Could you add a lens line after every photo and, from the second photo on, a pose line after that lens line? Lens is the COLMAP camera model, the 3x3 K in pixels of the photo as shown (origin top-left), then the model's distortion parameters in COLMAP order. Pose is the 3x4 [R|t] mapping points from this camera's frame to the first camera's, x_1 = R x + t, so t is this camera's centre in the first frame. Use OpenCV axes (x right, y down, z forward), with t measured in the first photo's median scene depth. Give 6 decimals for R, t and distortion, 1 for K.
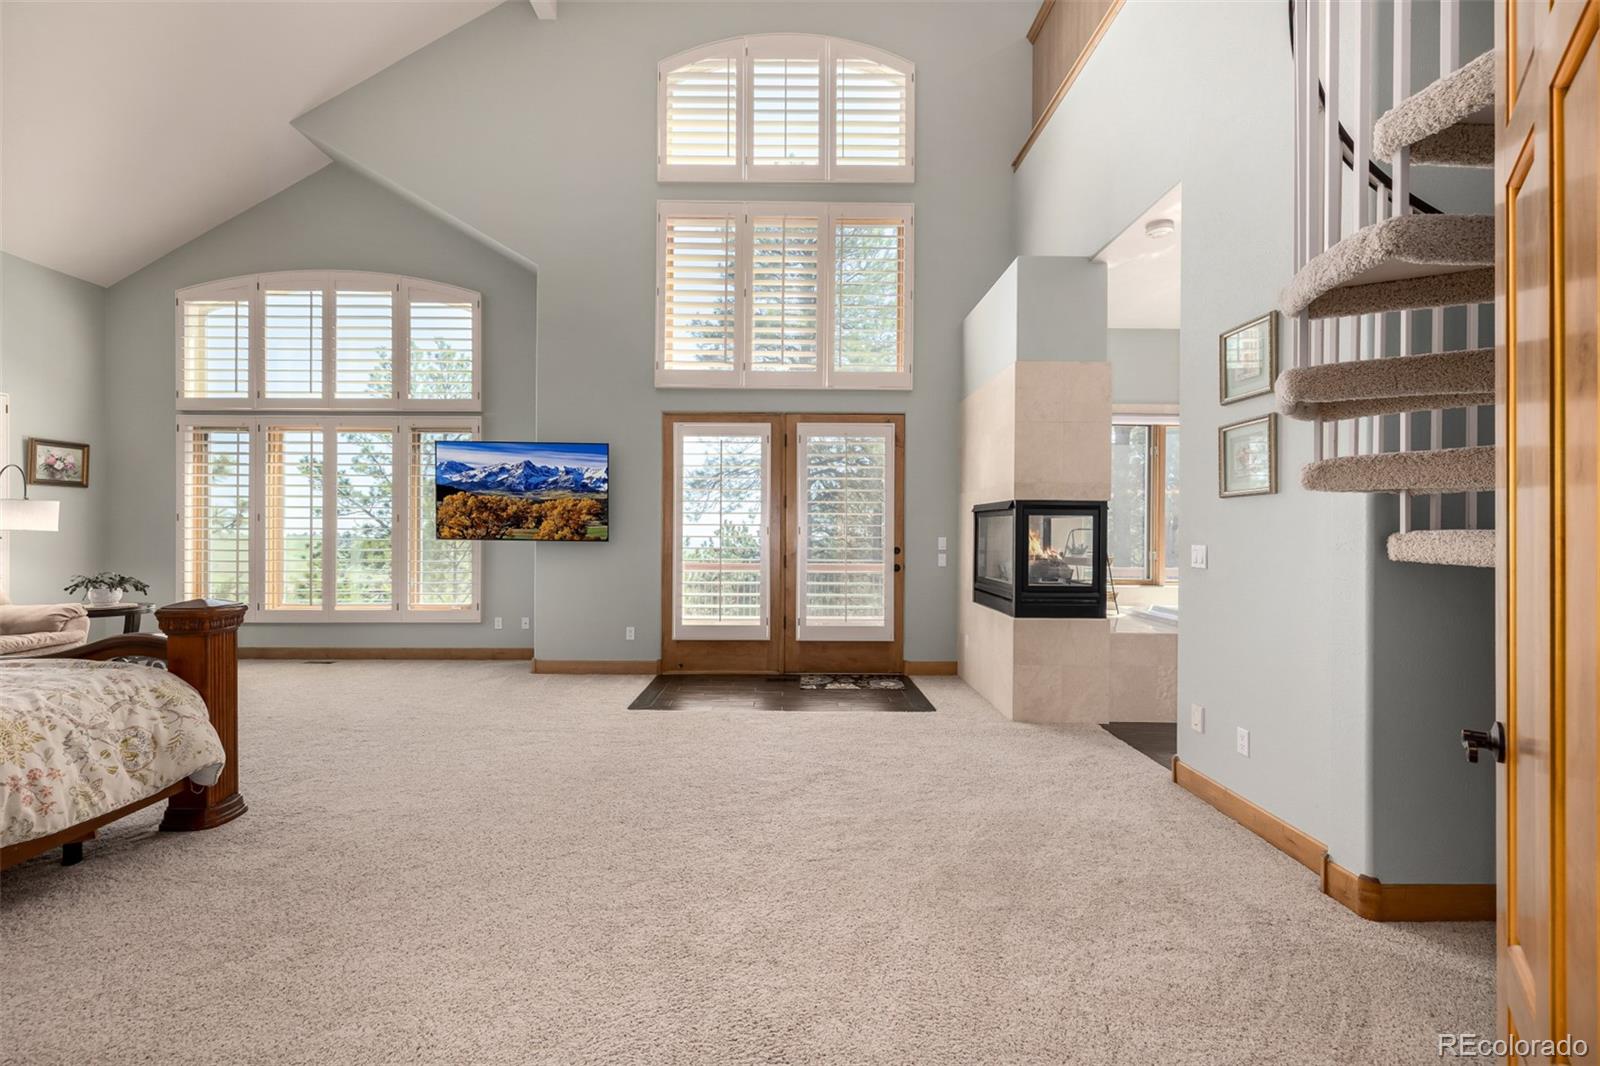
lens RADIAL K [[677.2, 0, 790.0], [0, 677.2, 531.2], [0, 0, 1]] dist [0.000366, 0.000210]
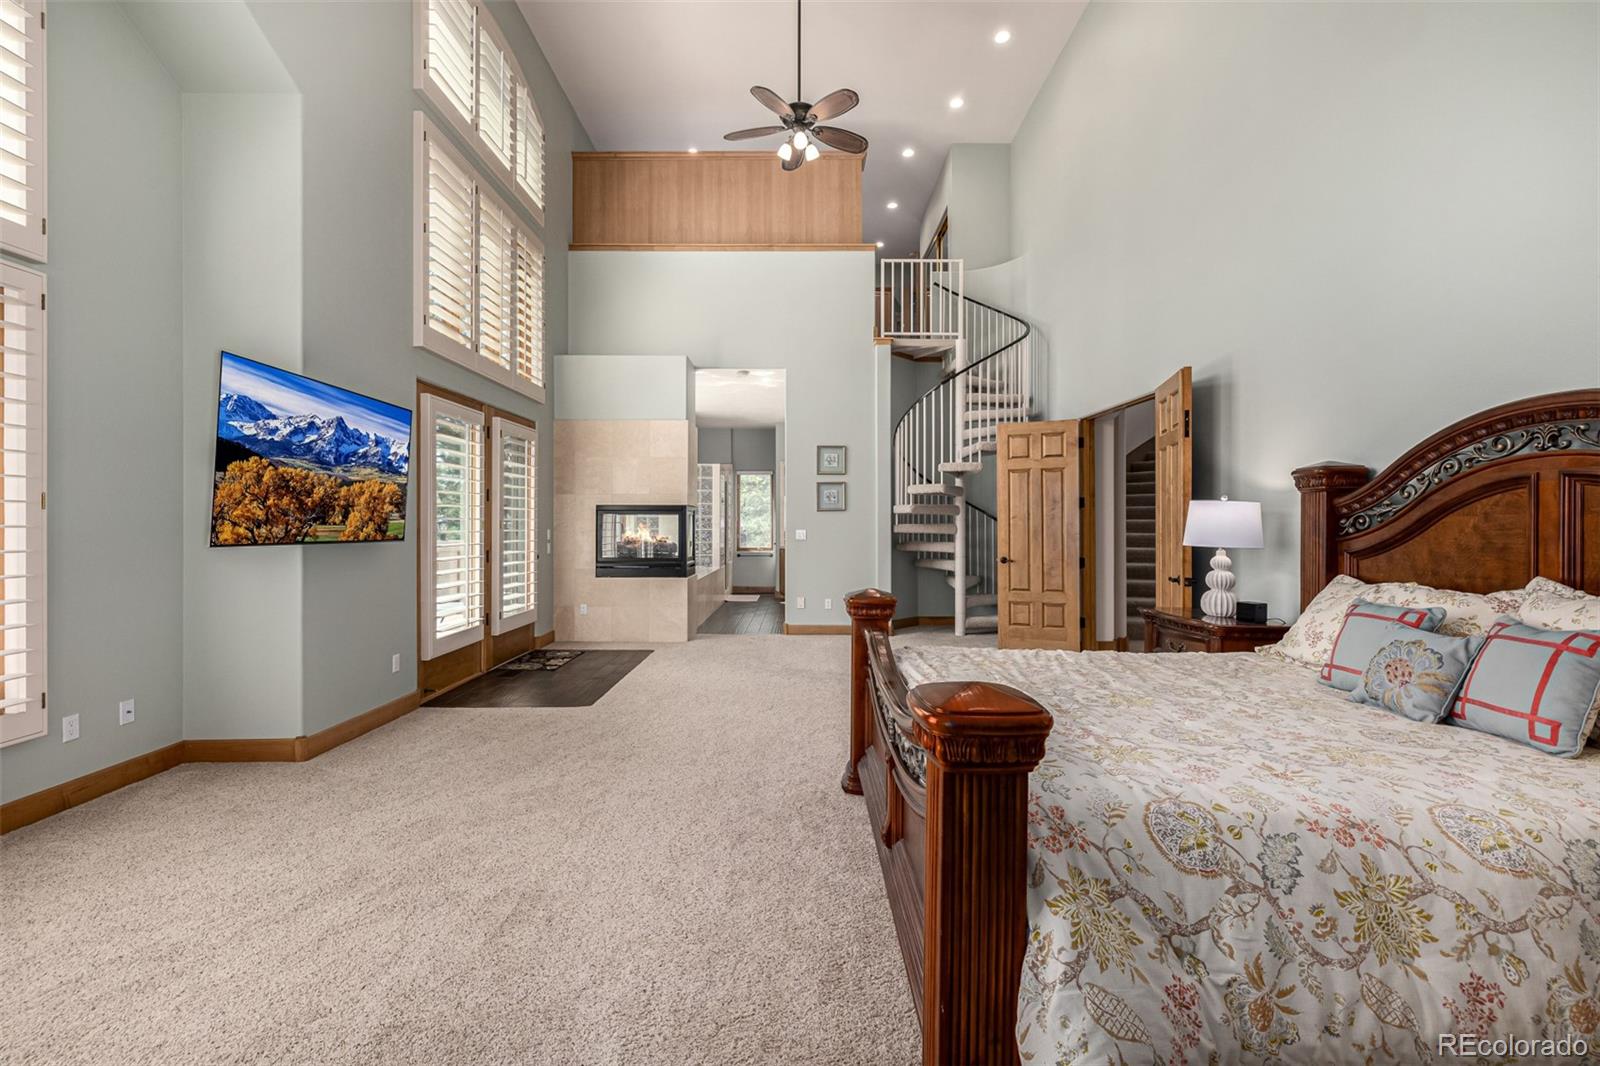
lens RADIAL K [[677.2, 0, 791.5], [0, 677.2, 527.2], [0, 0, 1]] dist [0.000366, 0.000210]
pose [[0.010761, -0.011178, 0.999880, -1.012291], [-0.002503, 0.999934, 0.011205, -0.009659], [-0.999939, -0.002623, 0.010733, 0.570440]]
